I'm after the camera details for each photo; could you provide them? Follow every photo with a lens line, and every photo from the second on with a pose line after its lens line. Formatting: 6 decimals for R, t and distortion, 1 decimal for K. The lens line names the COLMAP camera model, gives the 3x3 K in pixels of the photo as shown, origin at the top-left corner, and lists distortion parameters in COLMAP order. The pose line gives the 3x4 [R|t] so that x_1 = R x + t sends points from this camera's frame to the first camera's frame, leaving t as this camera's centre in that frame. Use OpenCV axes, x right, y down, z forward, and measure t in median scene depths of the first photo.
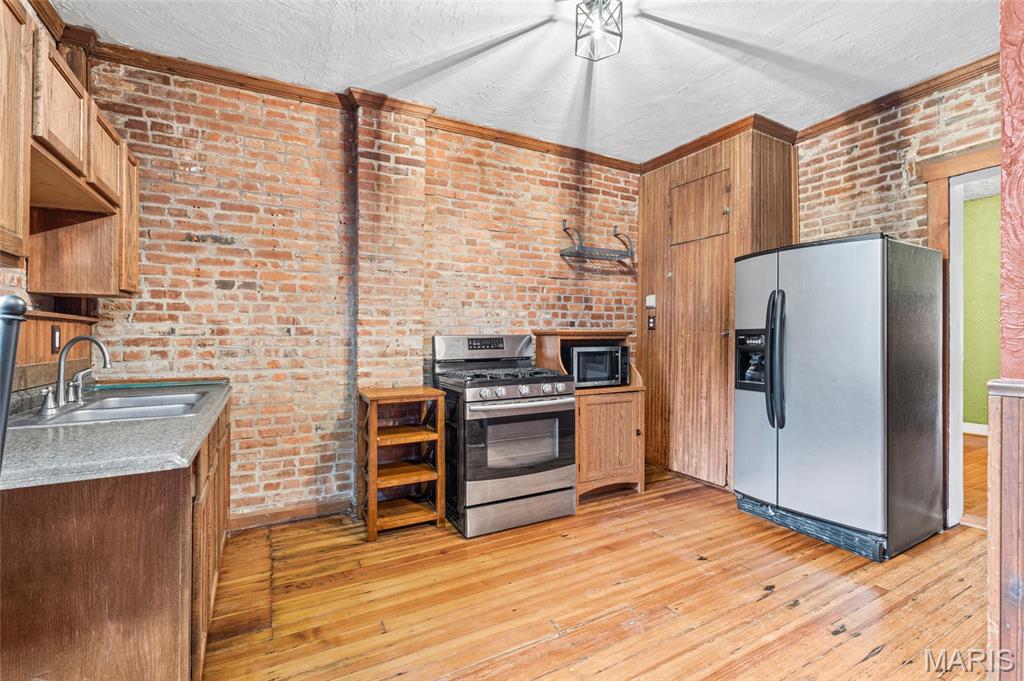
lens RADIAL K [[457.5, 0, 513.3], [0, 457.5, 336.2], [0, 0, 1]] dist [-0.002148, -0.000385]
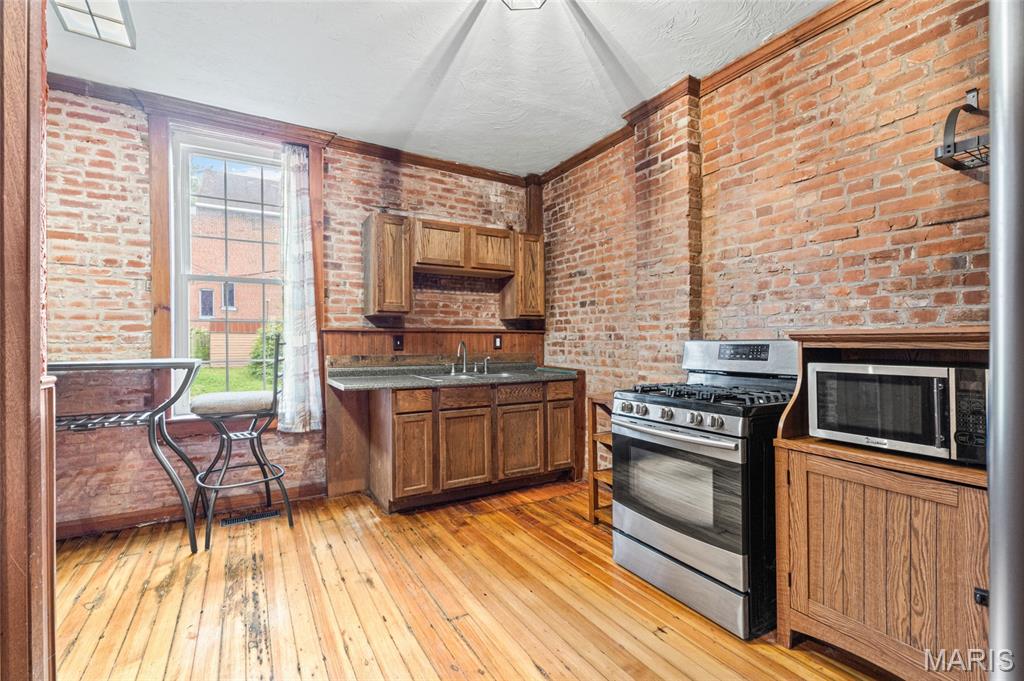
lens RADIAL K [[457.5, 0, 514.0], [0, 457.5, 339.7], [0, 0, 1]] dist [-0.002148, -0.000385]
pose [[0.039841, 0.000778, -0.999206, 0.700815], [-0.000239, 1.000000, 0.000770, -0.003887], [0.999206, 0.000208, 0.039842, 0.660519]]
